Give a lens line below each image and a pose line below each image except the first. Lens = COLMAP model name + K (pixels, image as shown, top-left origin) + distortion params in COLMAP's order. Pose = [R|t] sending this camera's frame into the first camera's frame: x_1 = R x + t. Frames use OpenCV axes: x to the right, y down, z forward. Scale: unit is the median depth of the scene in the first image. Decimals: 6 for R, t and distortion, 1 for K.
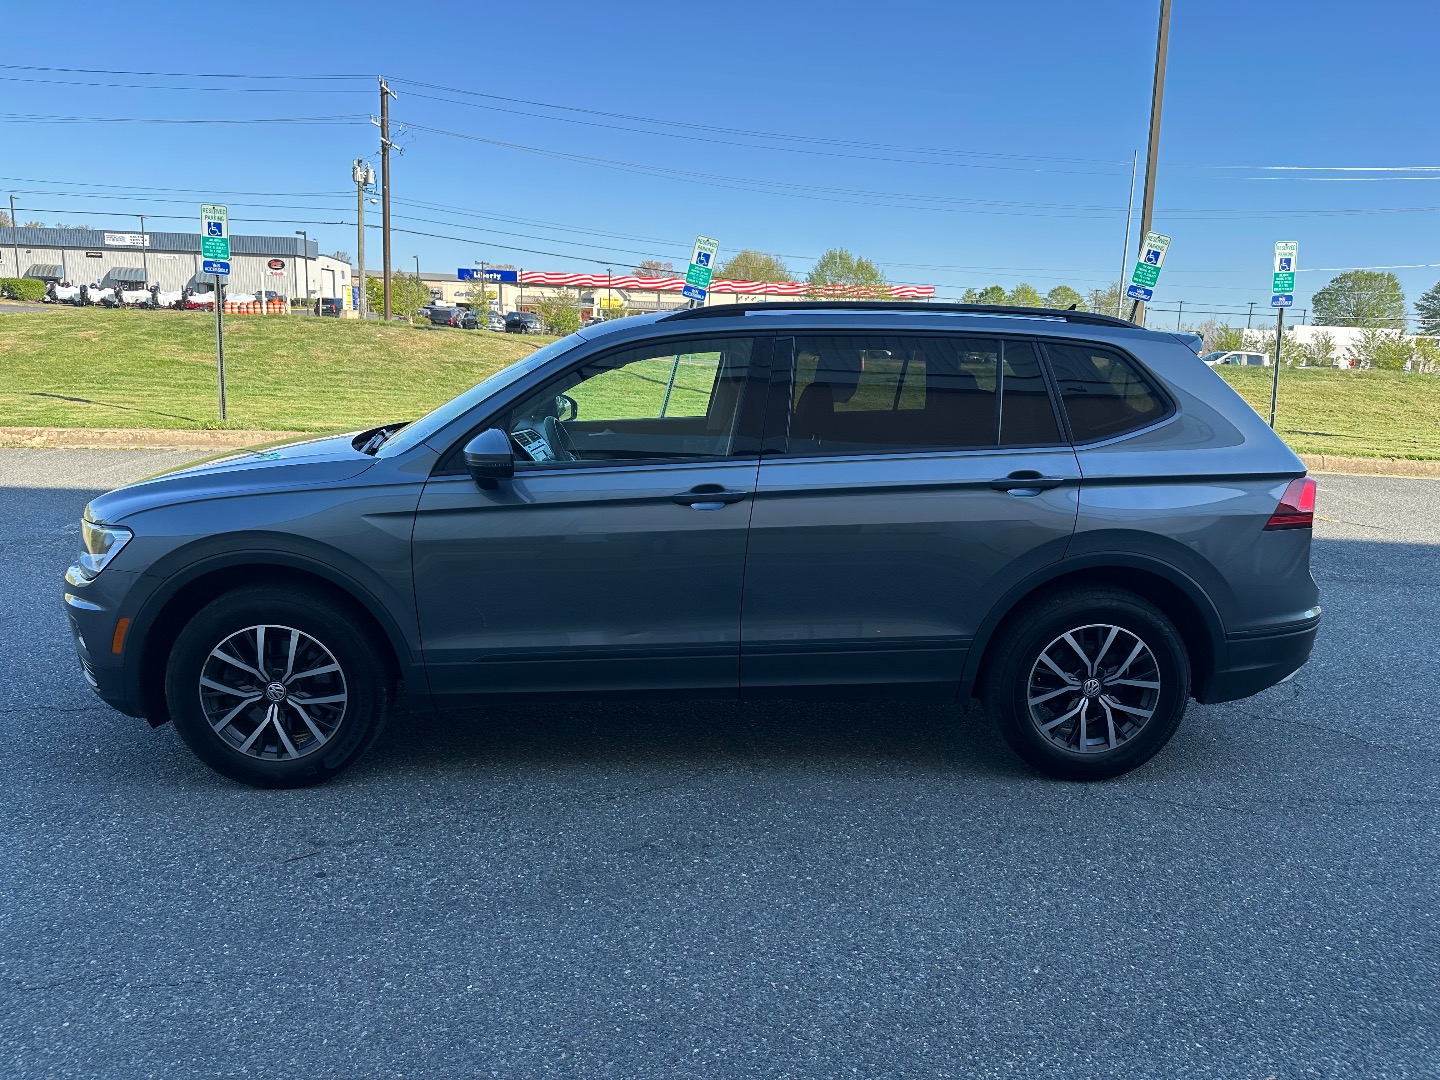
lens RADIAL K [[1022.6, 0, 718.4], [0, 1022.6, 526.6], [0, 0, 1]] dist [0.064560, -0.102675]
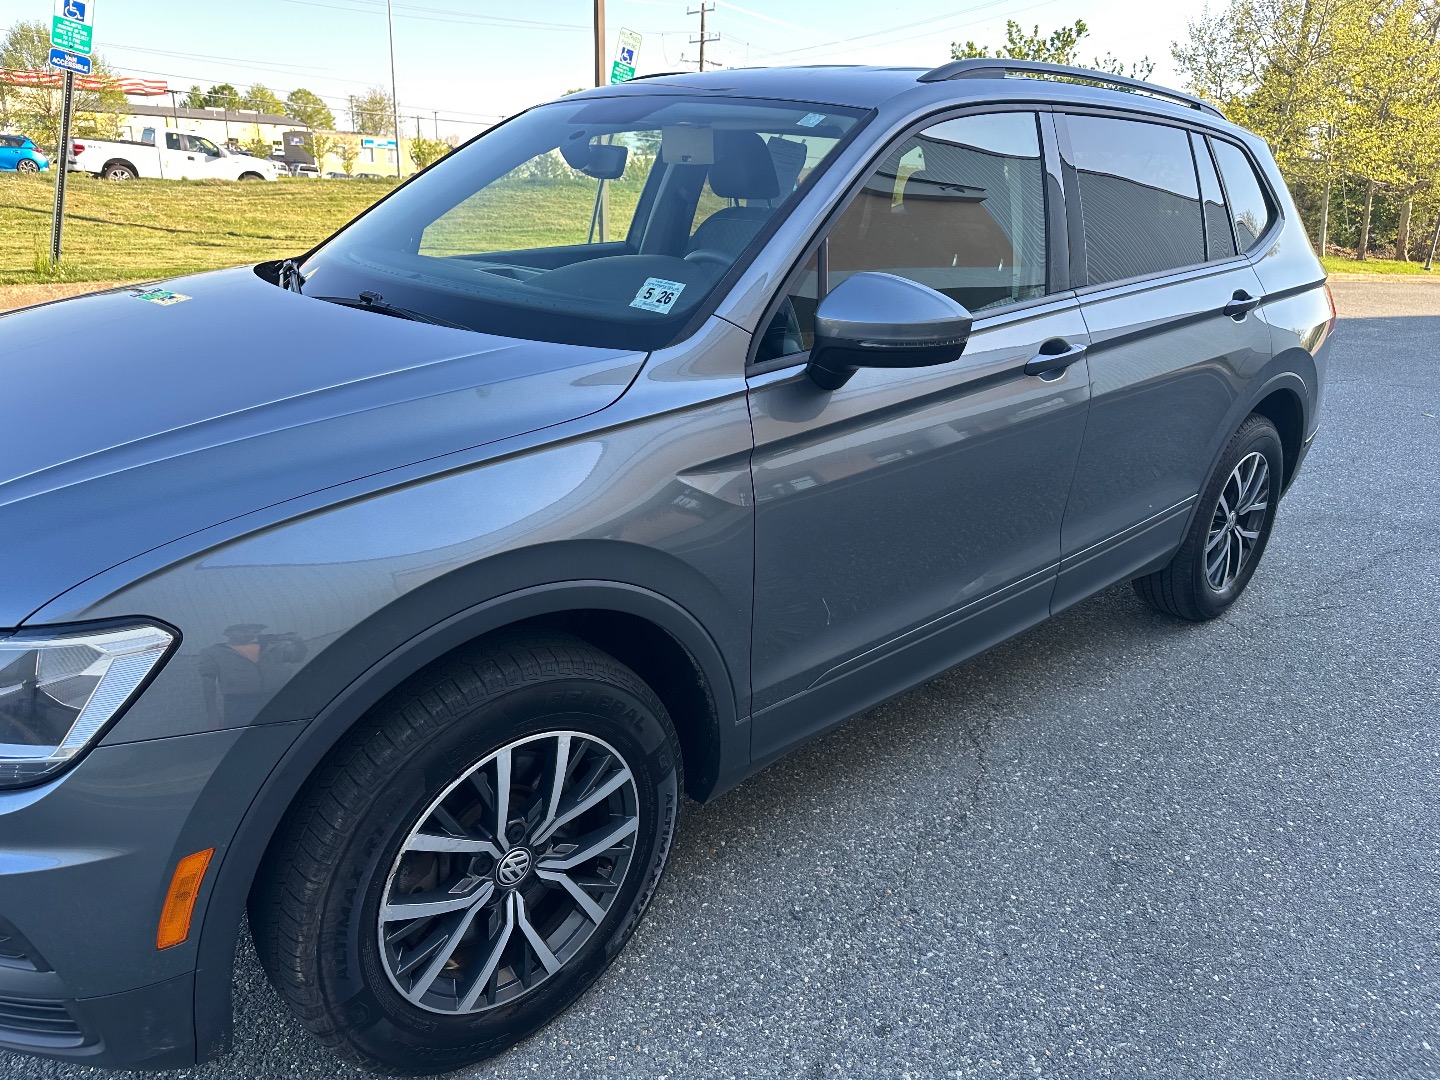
lens RADIAL K [[1028.5, 0, 731.7], [0, 1028.5, 547.6], [0, 0, 1]] dist [0.060423, -0.079262]
pose [[0.767059, -0.211397, 0.605749, -0.609236], [0.097181, 0.971546, 0.215995, -0.074706], [-0.634174, -0.106814, 0.765777, 0.590057]]
